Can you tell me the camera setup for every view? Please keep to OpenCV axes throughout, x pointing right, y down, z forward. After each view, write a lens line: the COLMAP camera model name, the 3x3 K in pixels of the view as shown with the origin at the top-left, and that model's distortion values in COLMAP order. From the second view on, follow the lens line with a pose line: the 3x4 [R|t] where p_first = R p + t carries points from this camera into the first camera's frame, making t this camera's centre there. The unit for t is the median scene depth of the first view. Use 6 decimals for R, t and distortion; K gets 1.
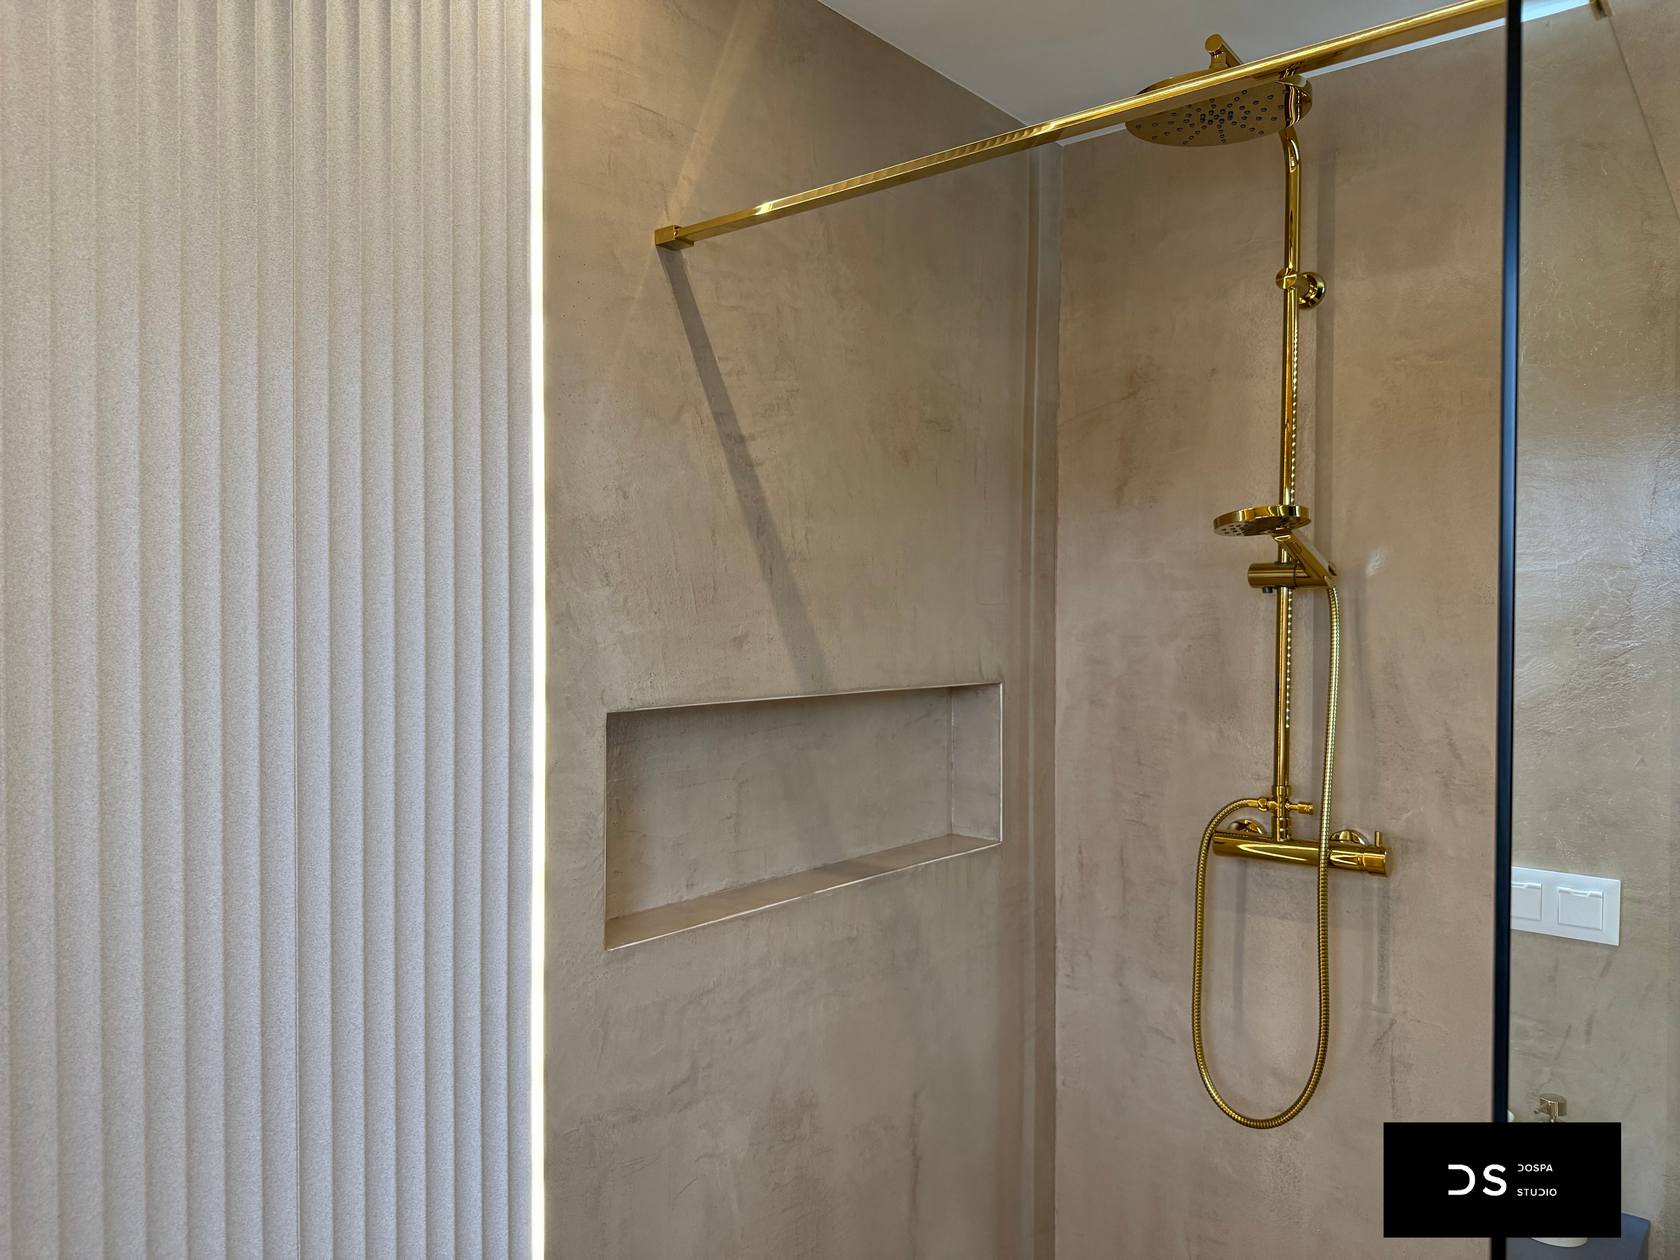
lens RADIAL K [[1187.1, 0, 840.0], [0, 1187.1, 630.0], [0, 0, 1]] dist [0.128412, -0.186335]
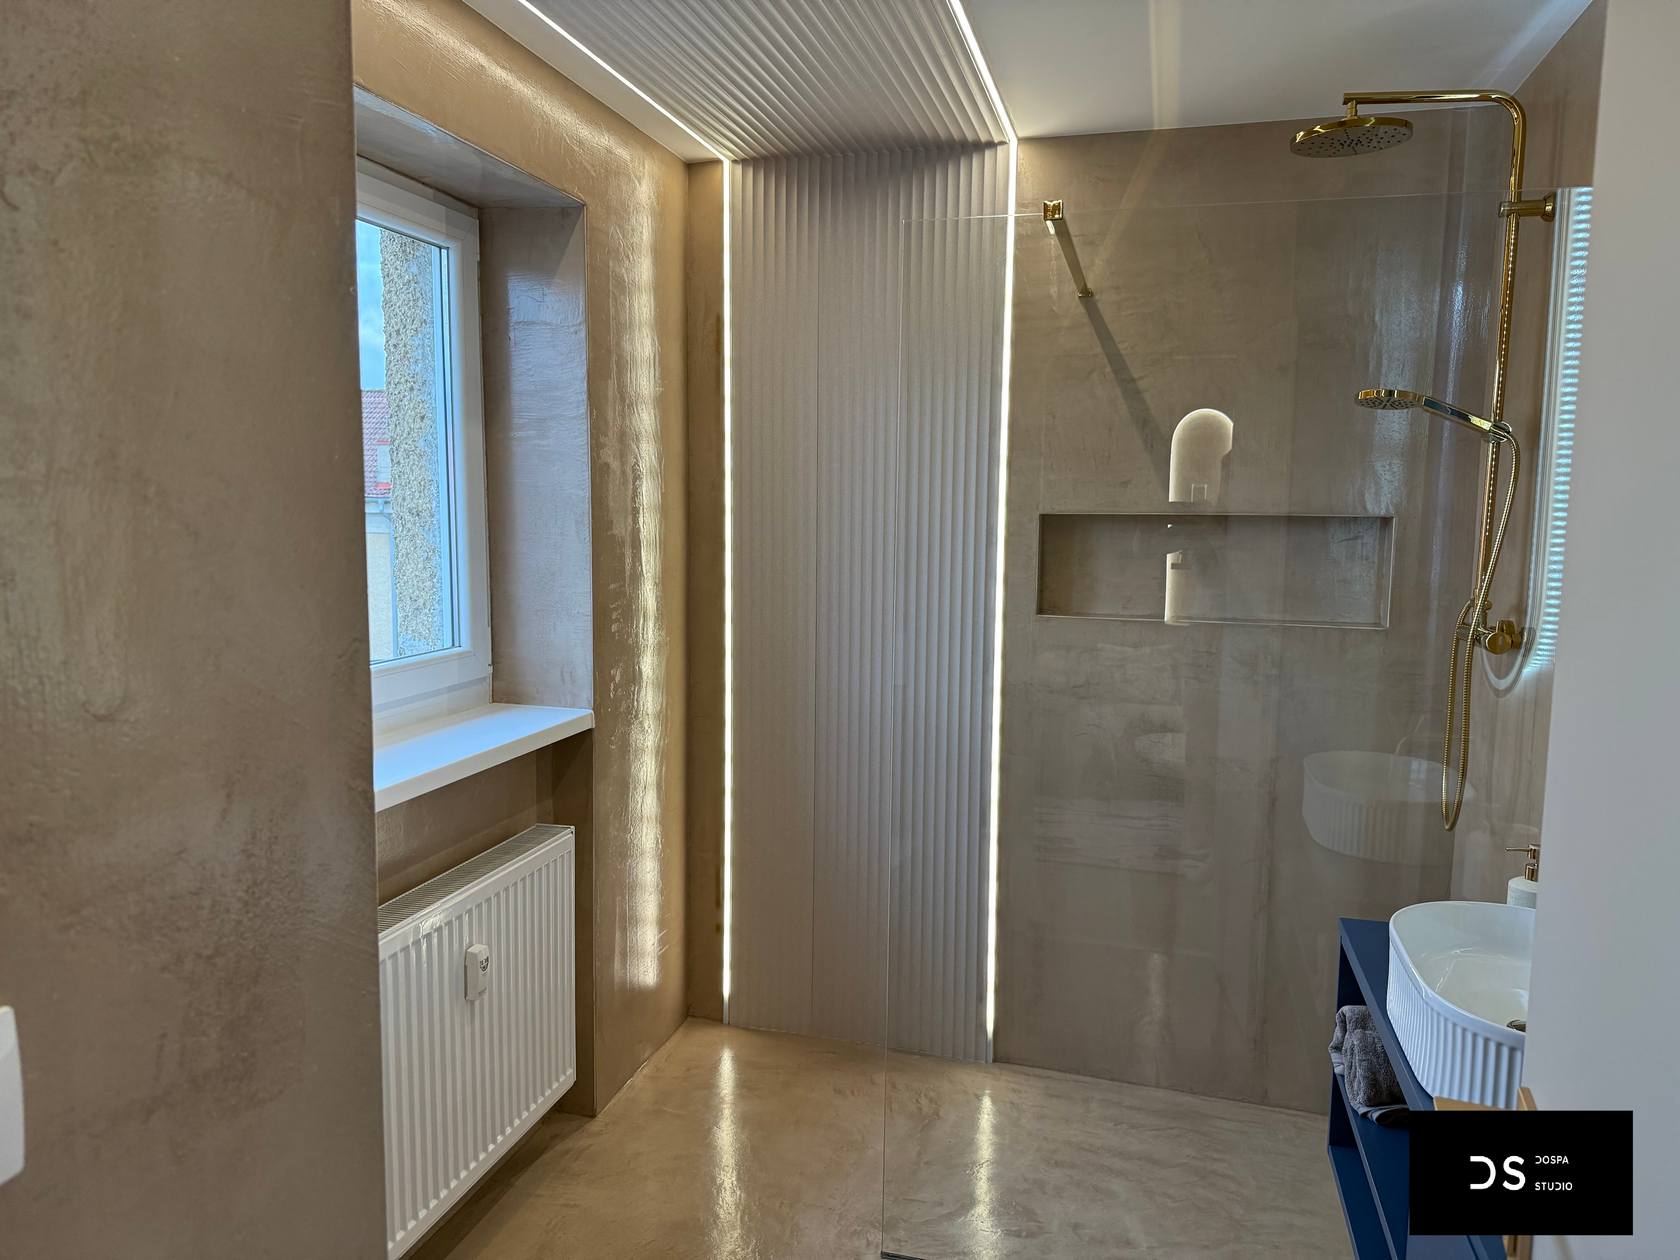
lens RADIAL K [[1187.1, 0, 840.0], [0, 1187.1, 630.0], [0, 0, 1]] dist [0.128412, -0.186335]
pose [[0.401672, 0.094954, -0.910848, 1.609423], [-0.023509, 0.995351, 0.093396, 0.079141], [0.915482, -0.016102, 0.402037, -0.258692]]
